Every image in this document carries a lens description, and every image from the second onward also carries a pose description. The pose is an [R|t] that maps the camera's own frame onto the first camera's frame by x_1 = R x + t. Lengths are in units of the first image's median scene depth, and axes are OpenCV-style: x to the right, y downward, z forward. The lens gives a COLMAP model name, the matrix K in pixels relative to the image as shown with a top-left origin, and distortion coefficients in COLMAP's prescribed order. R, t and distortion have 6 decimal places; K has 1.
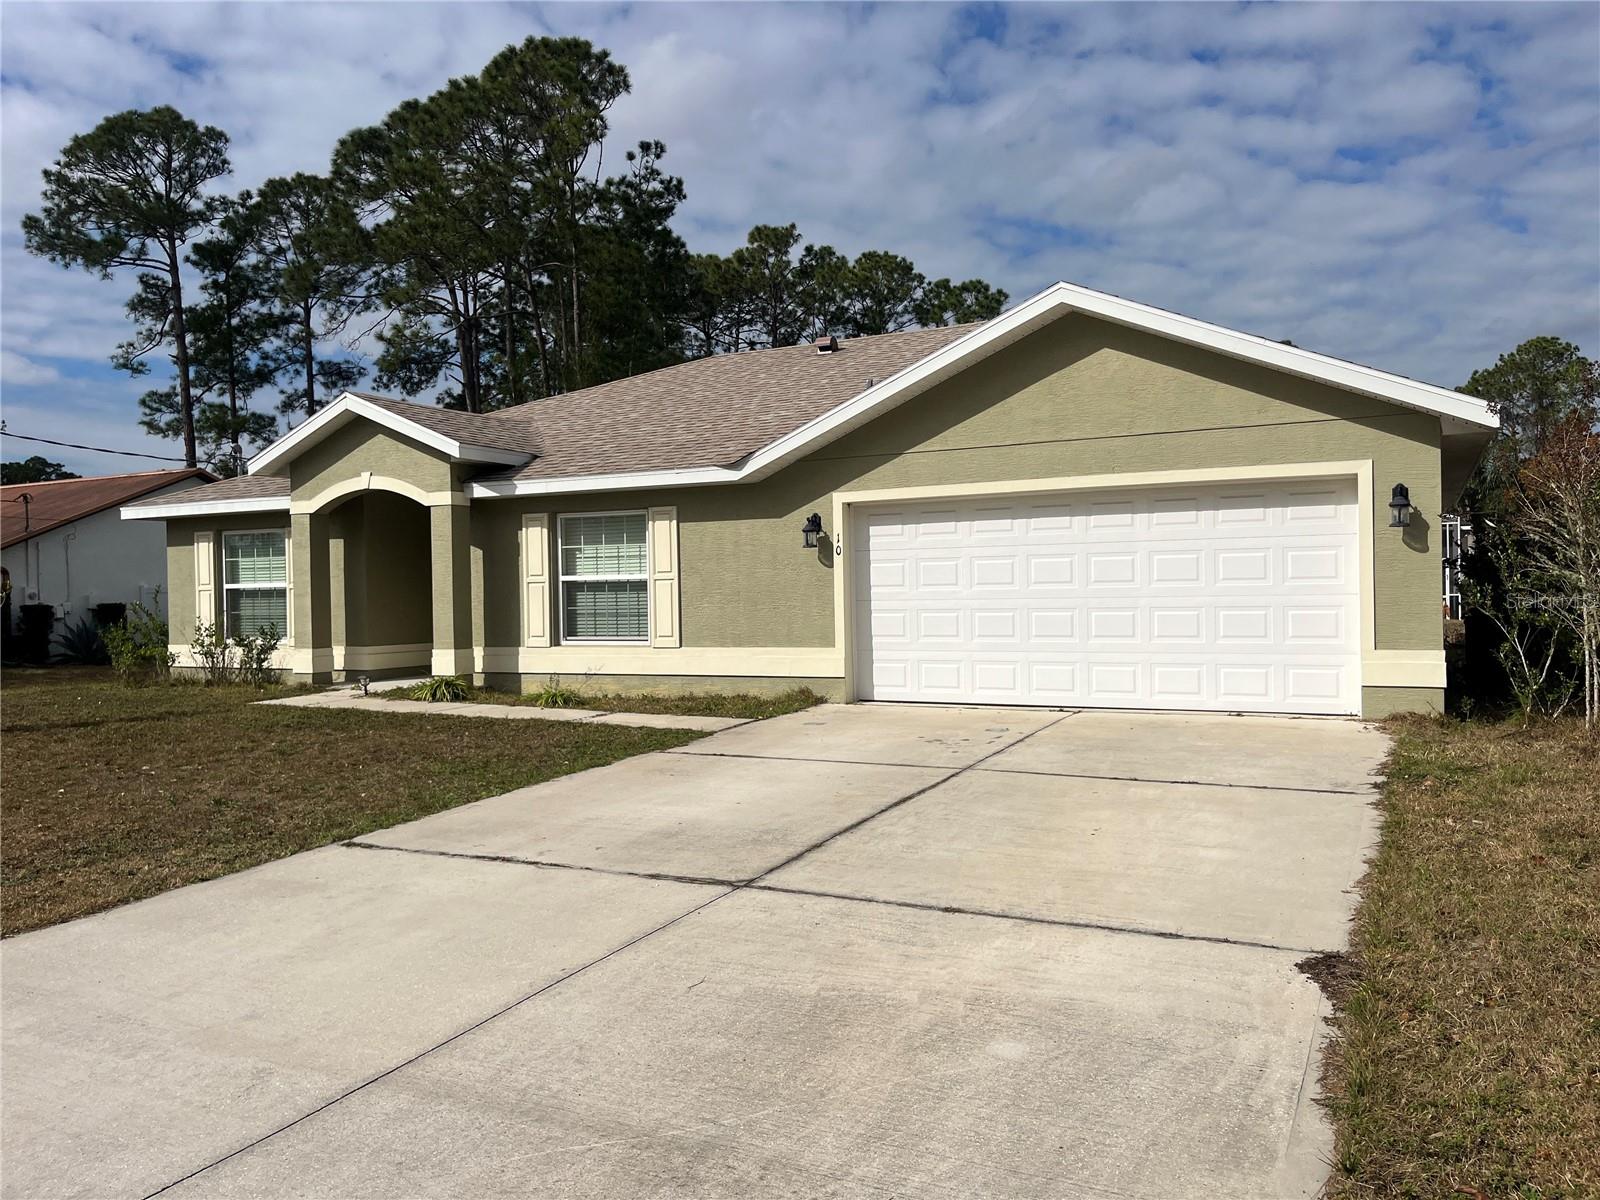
lens RADIAL K [[1193.7, 0, 797.9], [0, 1193.7, 596.0], [0, 0, 1]] dist [0.031938, -0.001331]
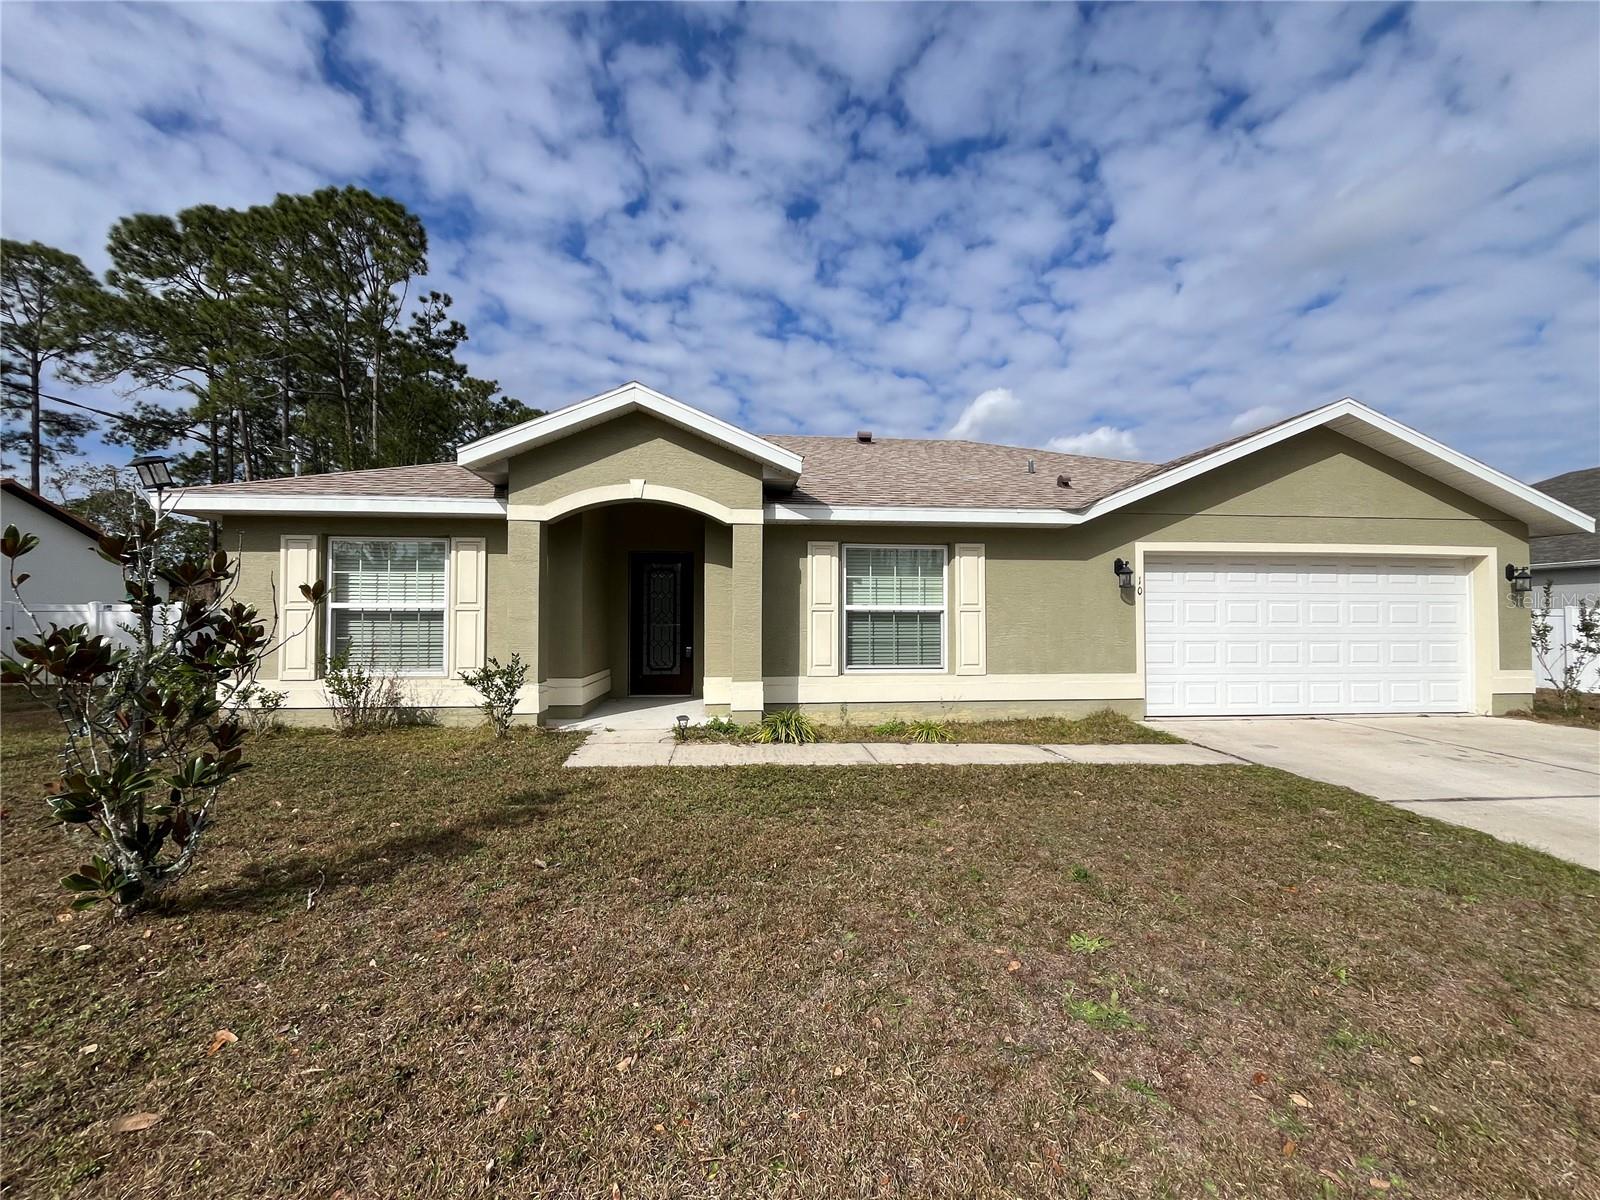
lens RADIAL K [[645.7, 0, 795.2], [0, 645.7, 604.2], [0, 0, 1]] dist [-0.002675, -0.000490]
pose [[0.850035, 0.032864, 0.525700, -0.519418], [-0.014342, 0.999126, -0.039269, 0.004433], [-0.526531, 0.025841, 0.849763, 0.559567]]
